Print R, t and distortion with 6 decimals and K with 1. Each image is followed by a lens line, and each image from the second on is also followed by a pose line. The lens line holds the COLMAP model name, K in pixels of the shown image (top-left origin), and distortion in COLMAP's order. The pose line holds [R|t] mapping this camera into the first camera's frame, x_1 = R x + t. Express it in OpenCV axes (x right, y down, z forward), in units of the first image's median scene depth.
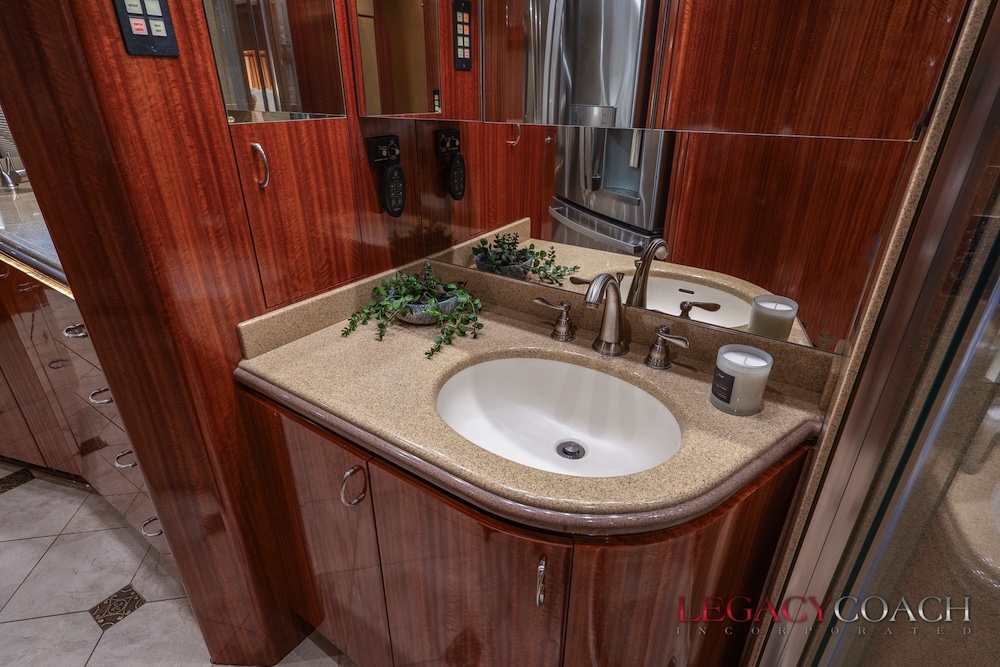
lens RADIAL K [[517.6, 0, 500.0], [0, 517.6, 333.5], [0, 0, 1]] dist [0.007177, -0.001257]
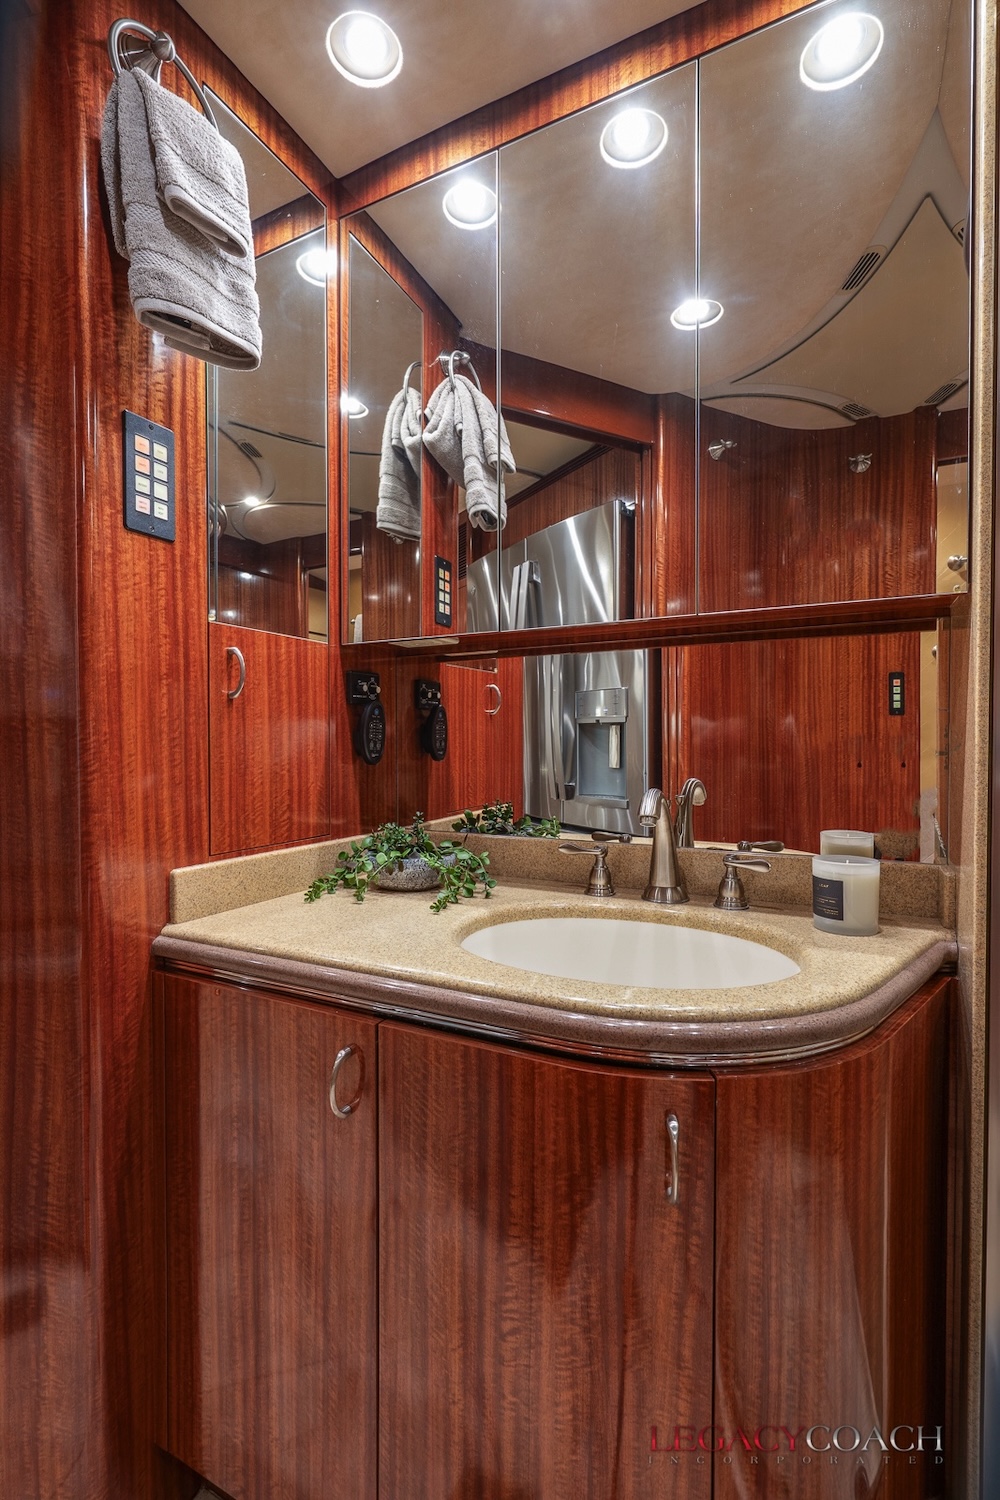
lens RADIAL K [[684.4, 0, 506.9], [0, 684.4, 751.5], [0, 0, 1]] dist [0.000382, 0.001695]
pose [[0.989767, -0.007011, 0.142524, -0.181059], [0.066357, 0.906845, -0.416208, 0.261038], [-0.126329, 0.421406, 0.898030, 0.019364]]
